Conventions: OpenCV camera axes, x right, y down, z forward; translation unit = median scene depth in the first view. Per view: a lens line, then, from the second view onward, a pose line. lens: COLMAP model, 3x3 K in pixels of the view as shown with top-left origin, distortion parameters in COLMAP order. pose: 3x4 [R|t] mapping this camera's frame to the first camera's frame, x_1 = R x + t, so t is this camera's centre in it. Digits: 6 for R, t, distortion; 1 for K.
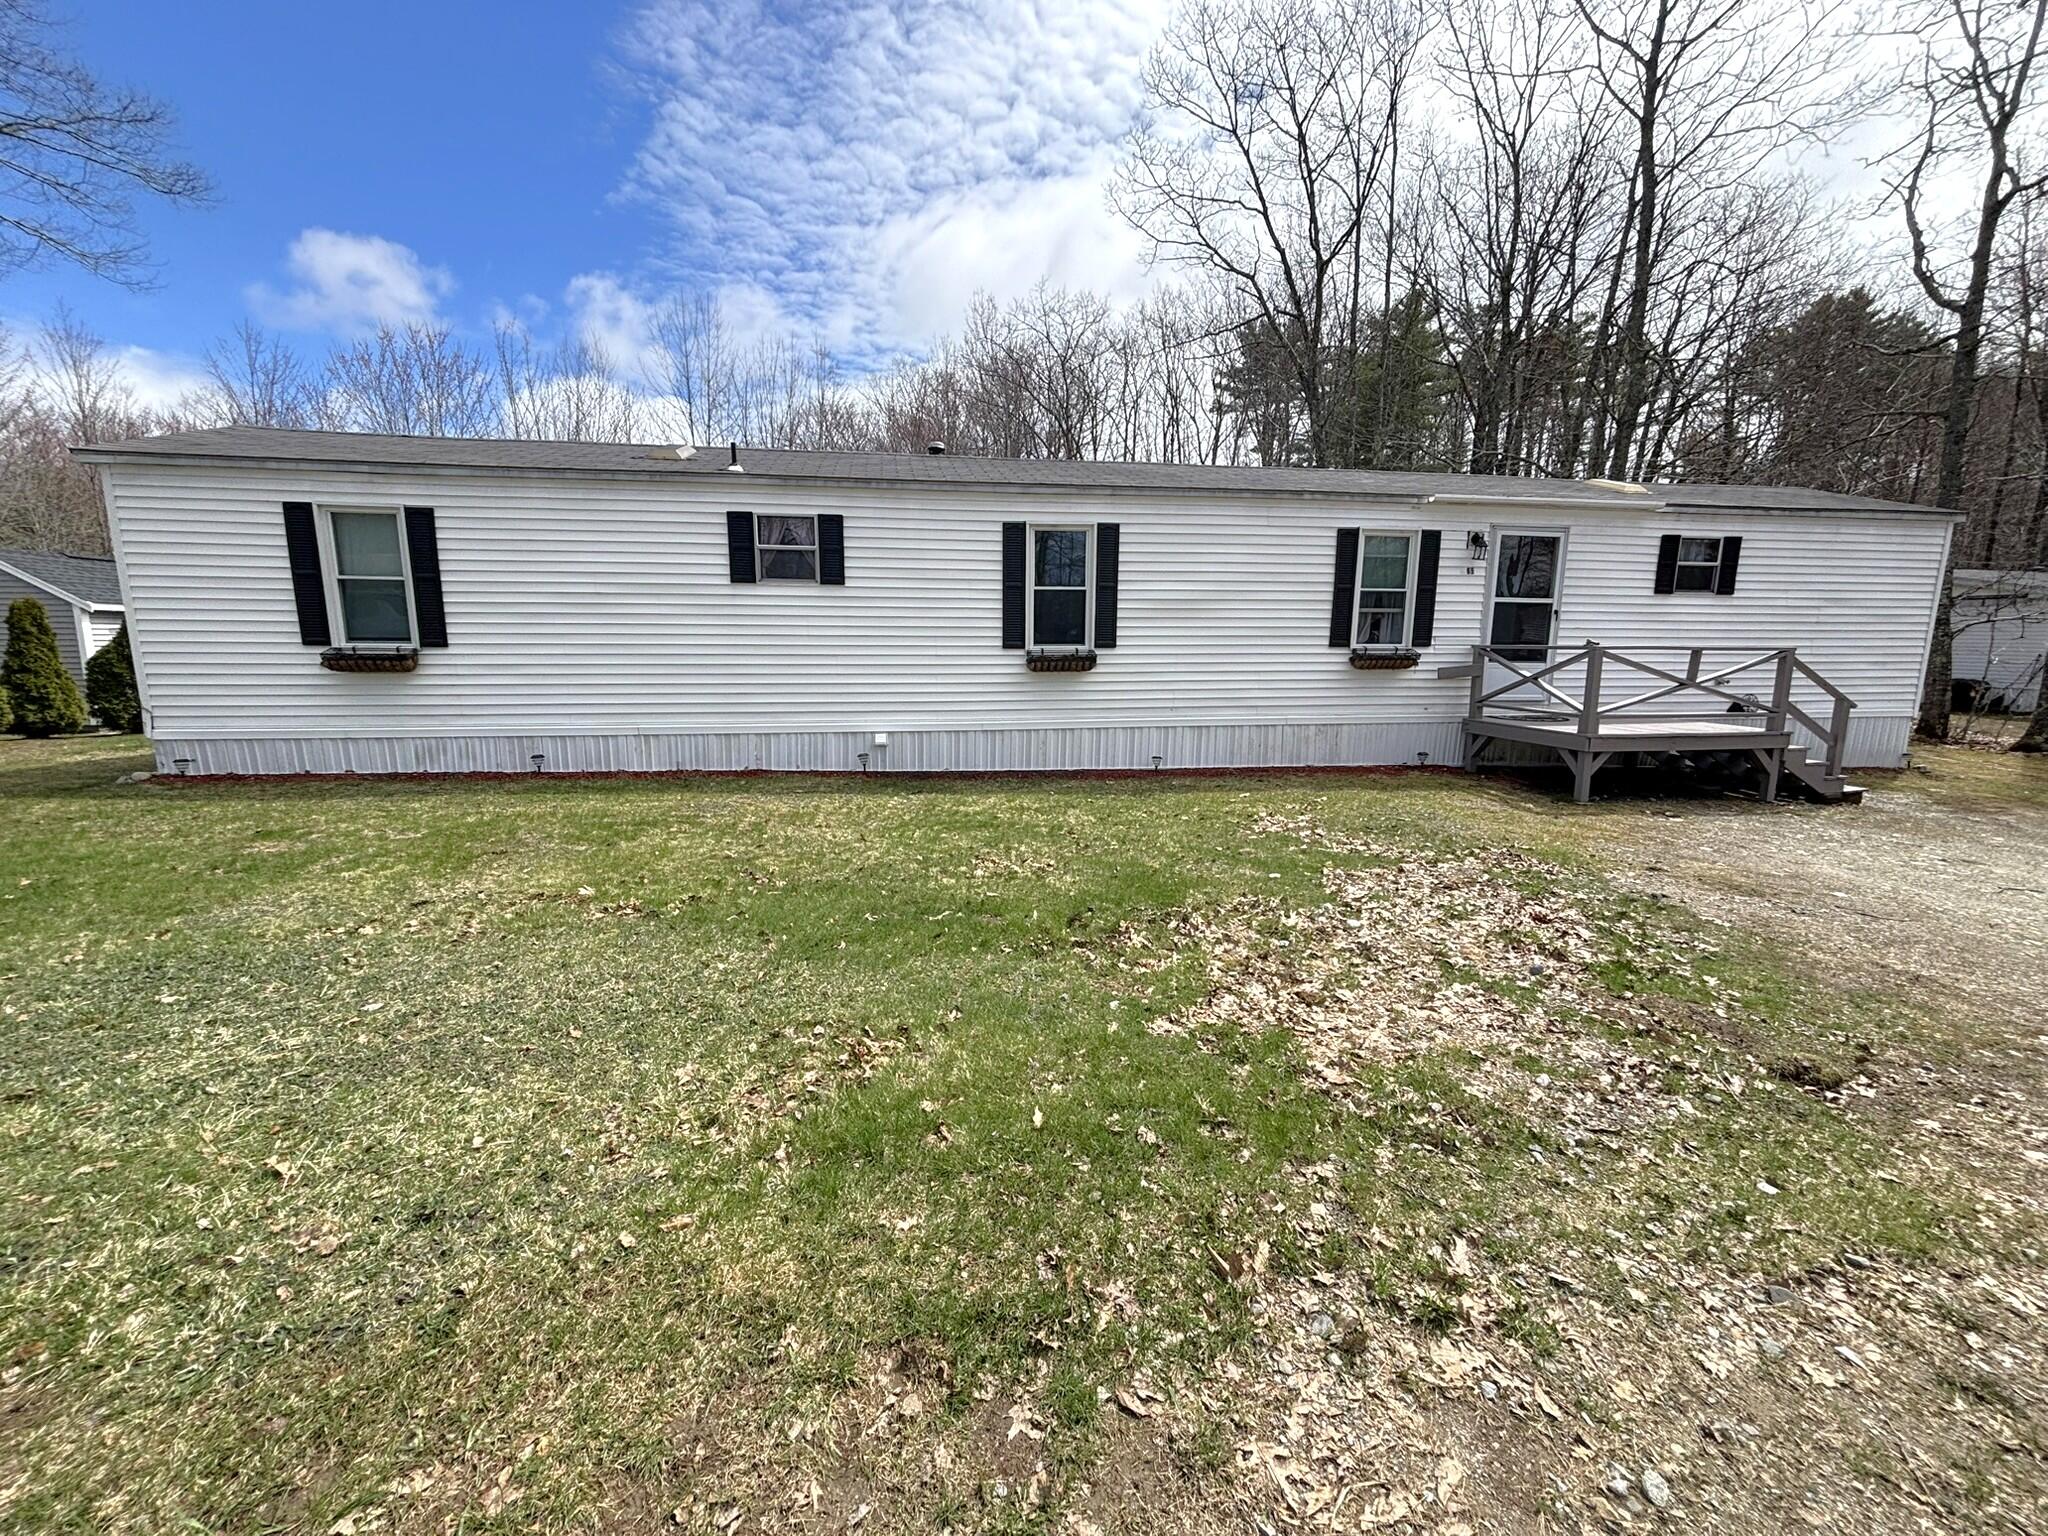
lens RADIAL K [[816.1, 0, 1020.8], [0, 816.1, 769.0], [0, 0, 1]] dist [0.002109, -0.000533]
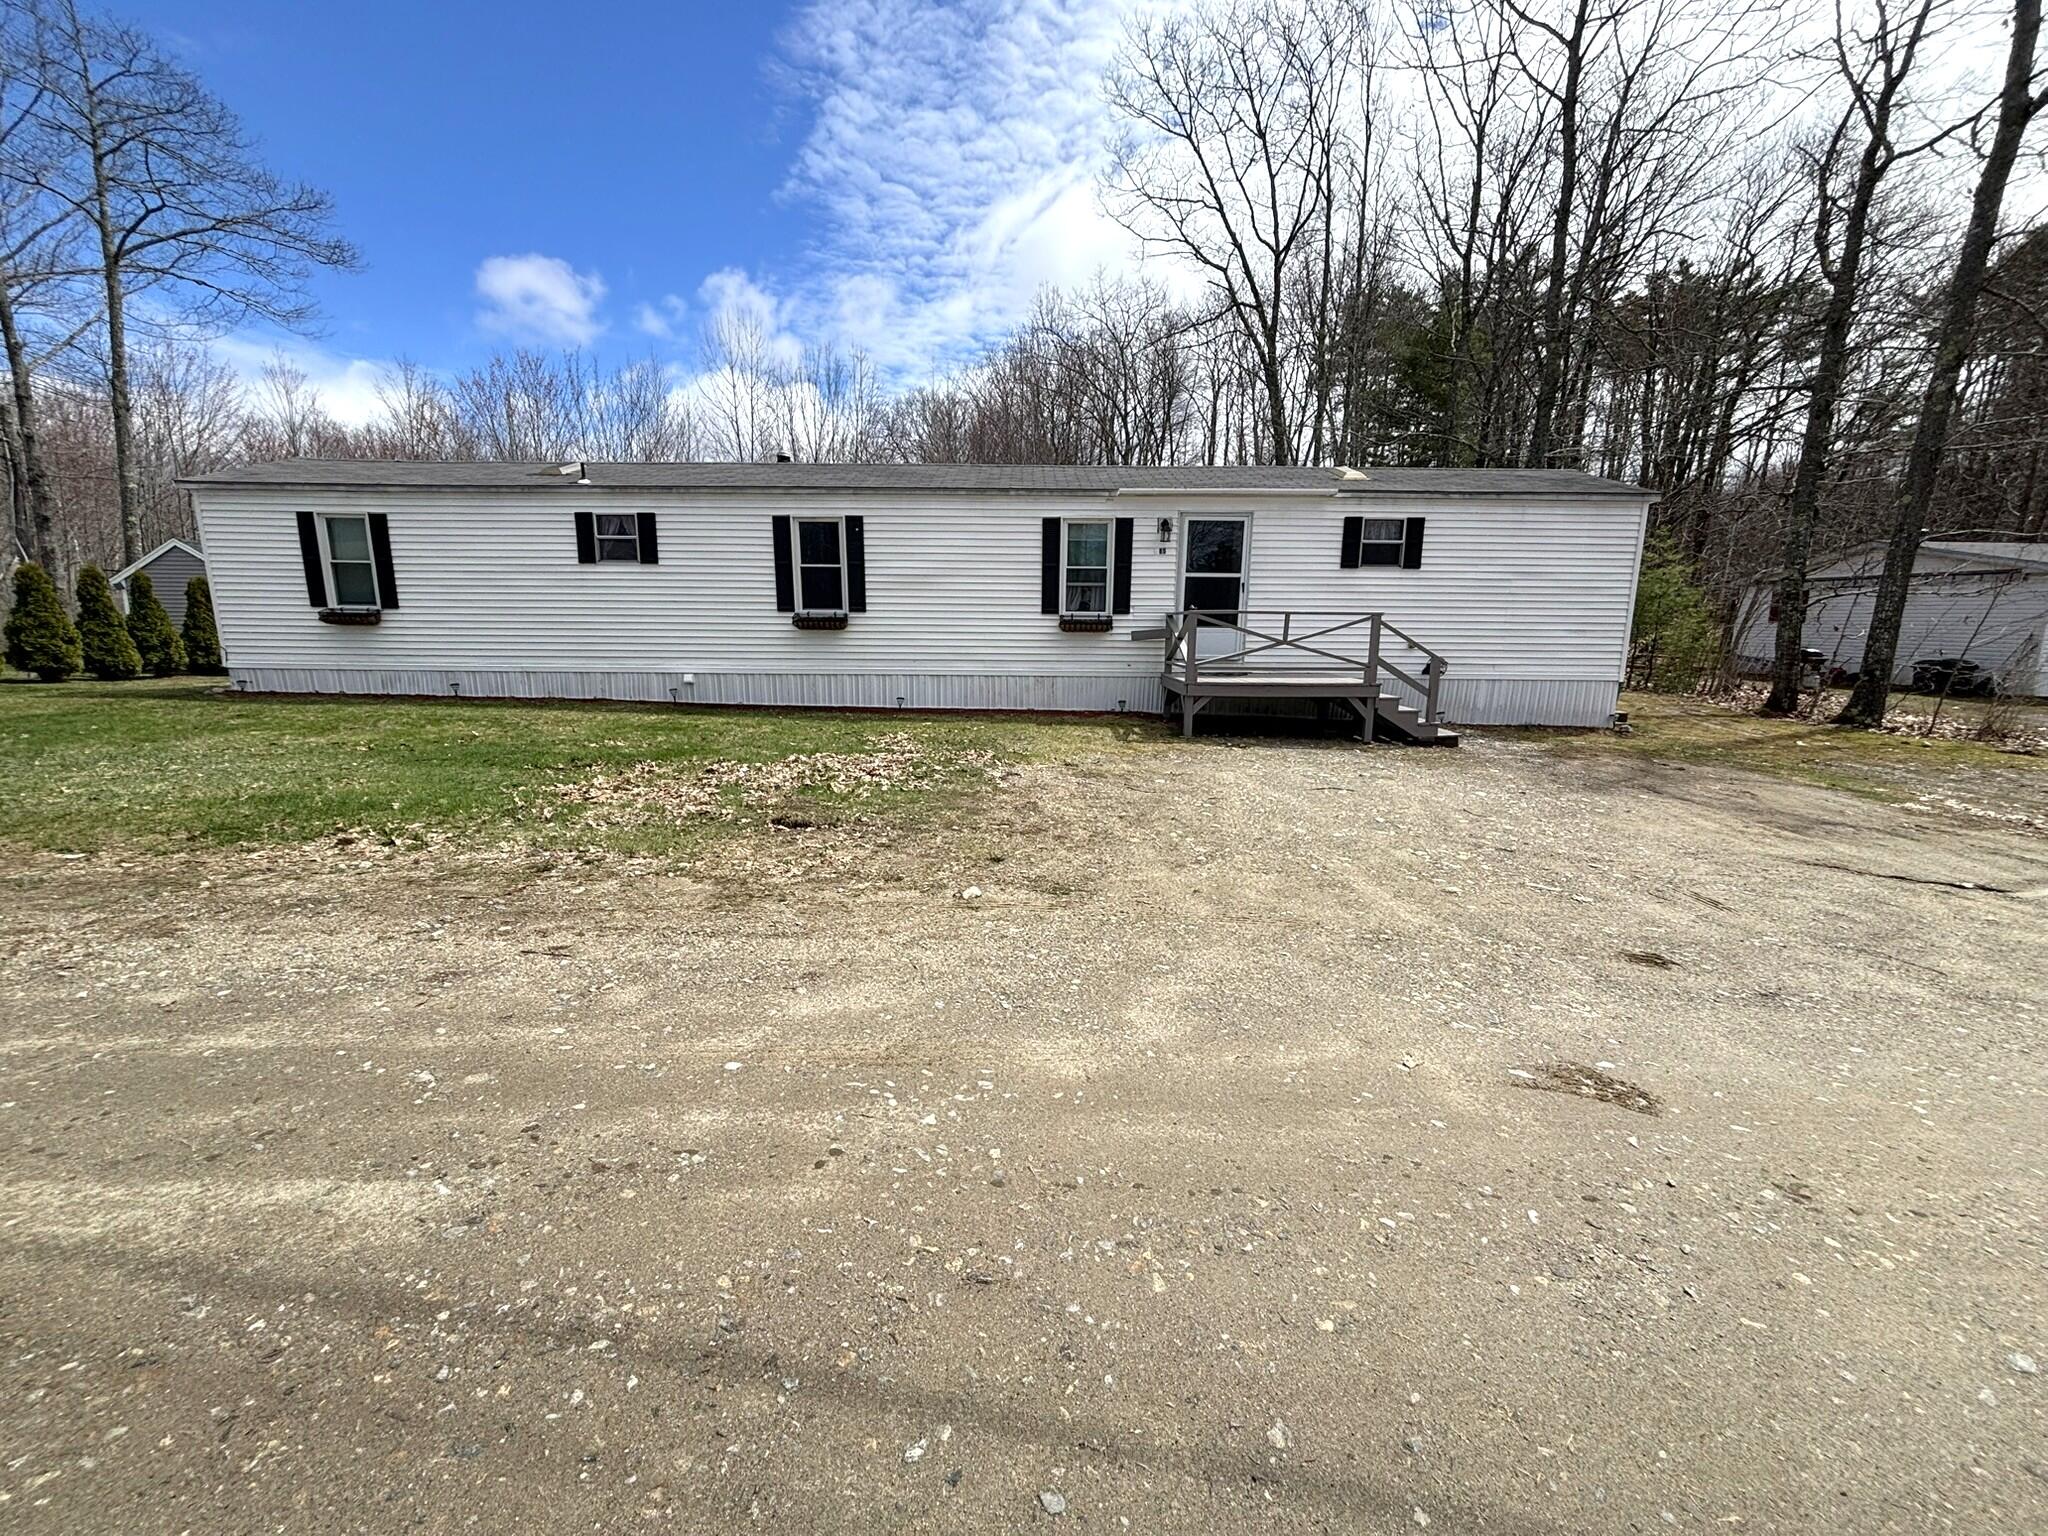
lens RADIAL K [[816.1, 0, 1020.8], [0, 816.1, 769.0], [0, 0, 1]] dist [0.002109, -0.000533]
pose [[0.986700, 0.034095, -0.158938, 0.593471], [-0.030276, 0.999193, 0.026389, 0.061424], [0.159709, -0.021226, 0.986936, -0.255887]]
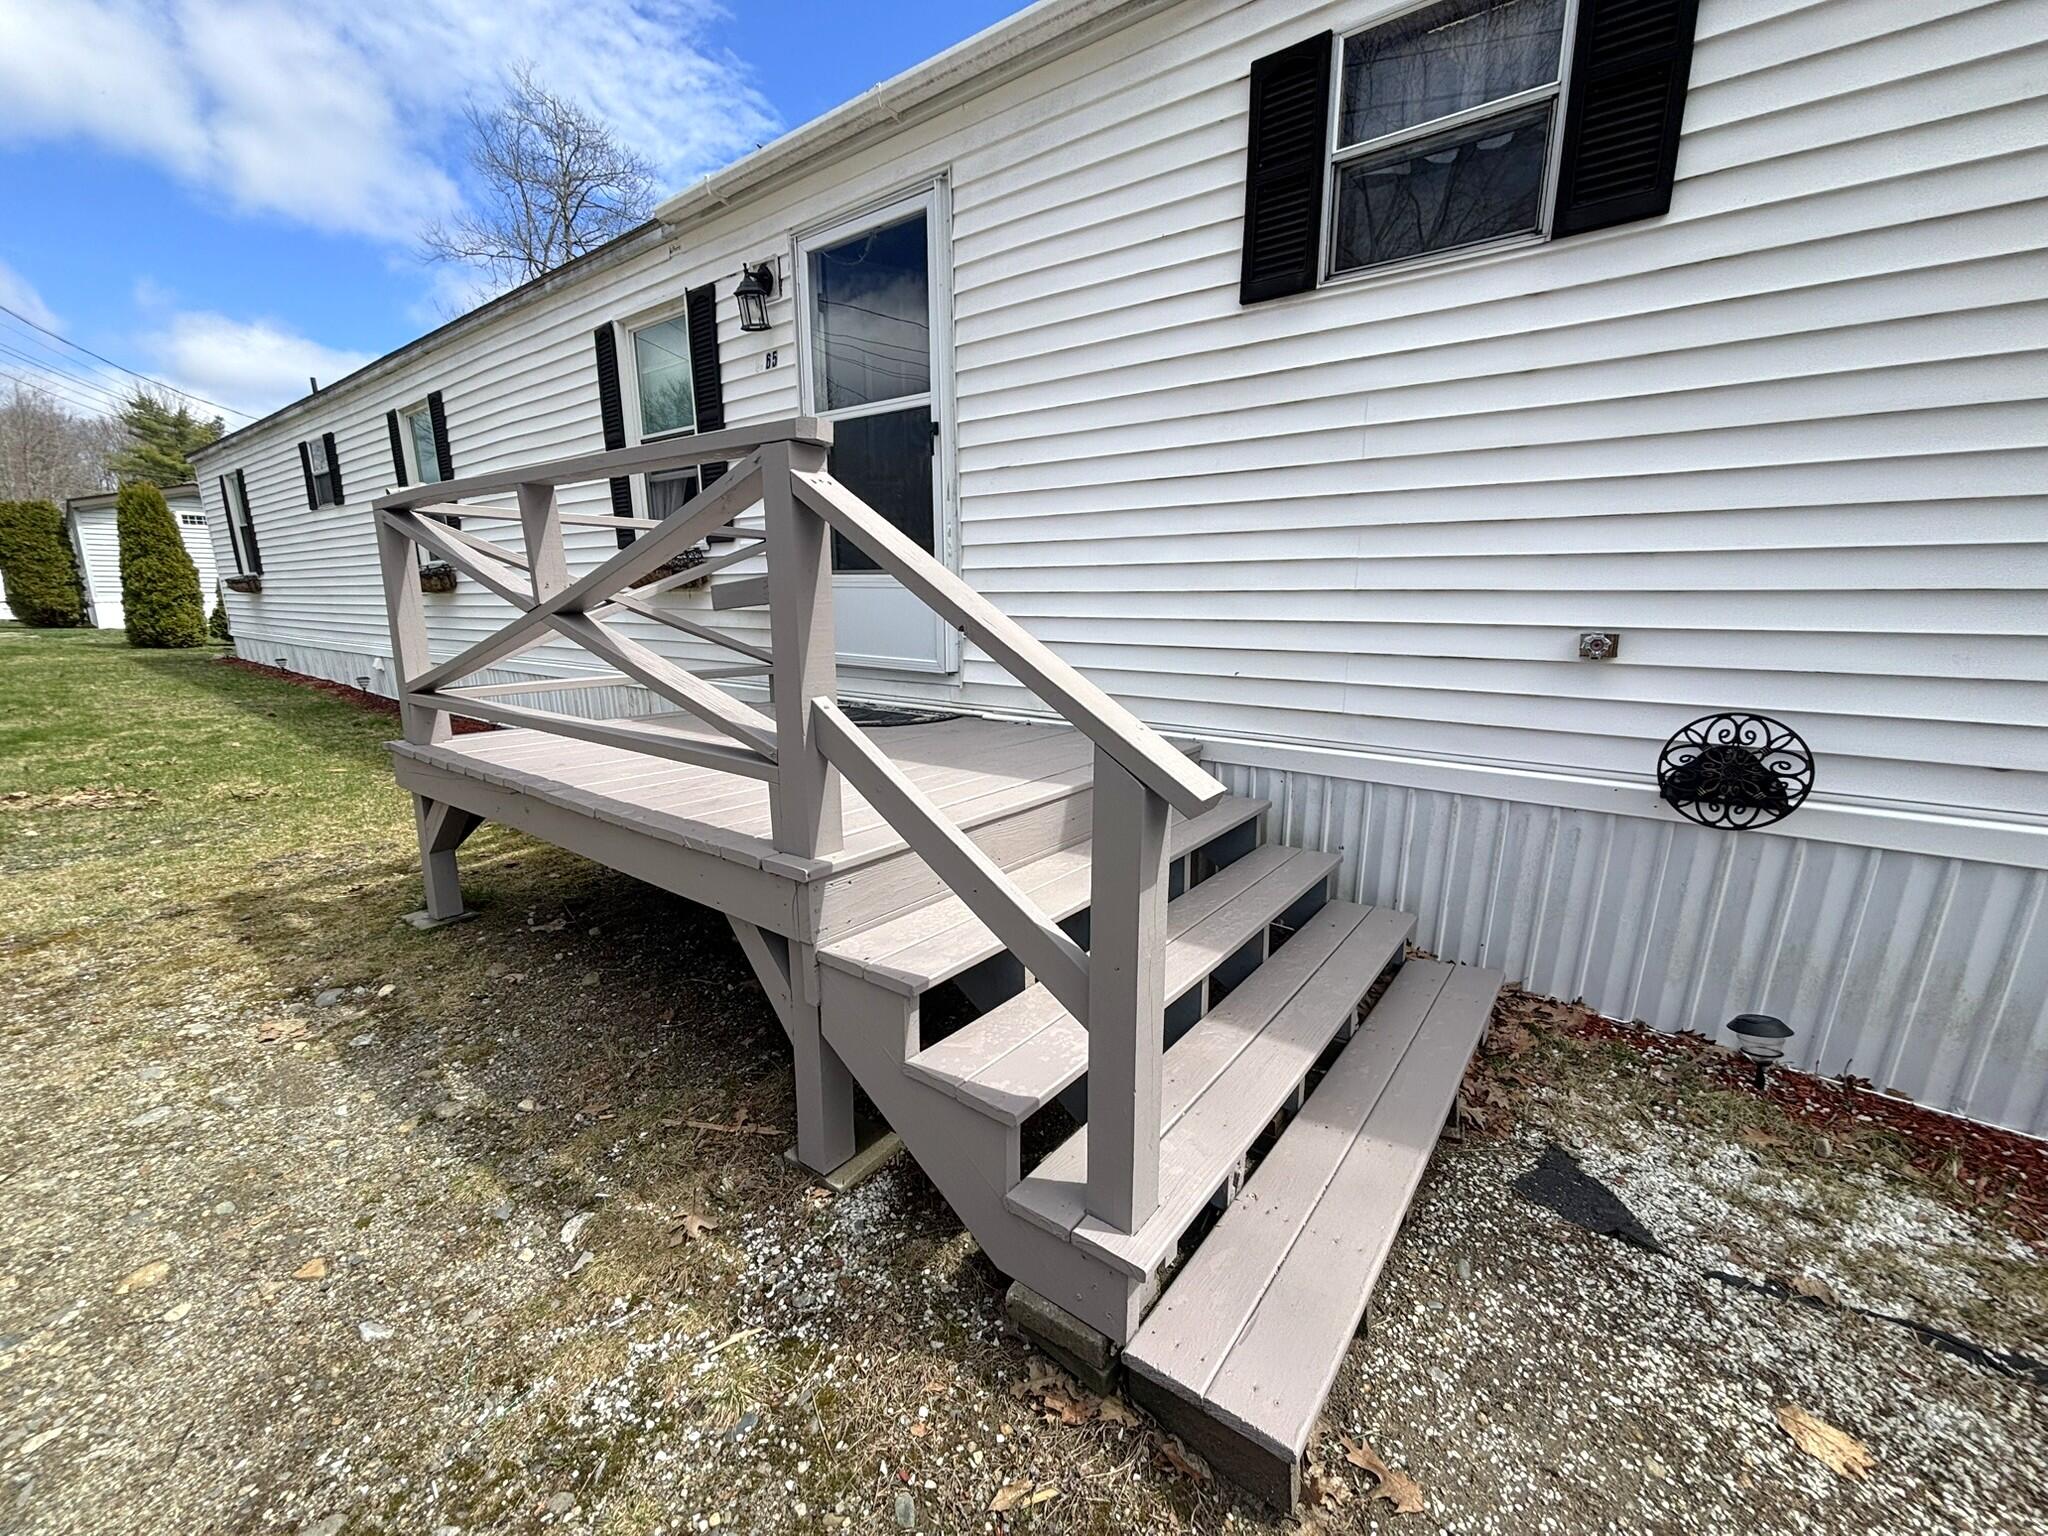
lens RADIAL K [[826.8, 0, 1022.5], [0, 826.8, 767.1], [0, 0, 1]] dist [-0.001809, -0.000414]
pose [[0.687085, 0.146625, -0.711628, 1.075302], [-0.111905, 0.989095, 0.095749, -0.090731], [0.717907, 0.013847, 0.696001, 0.860963]]
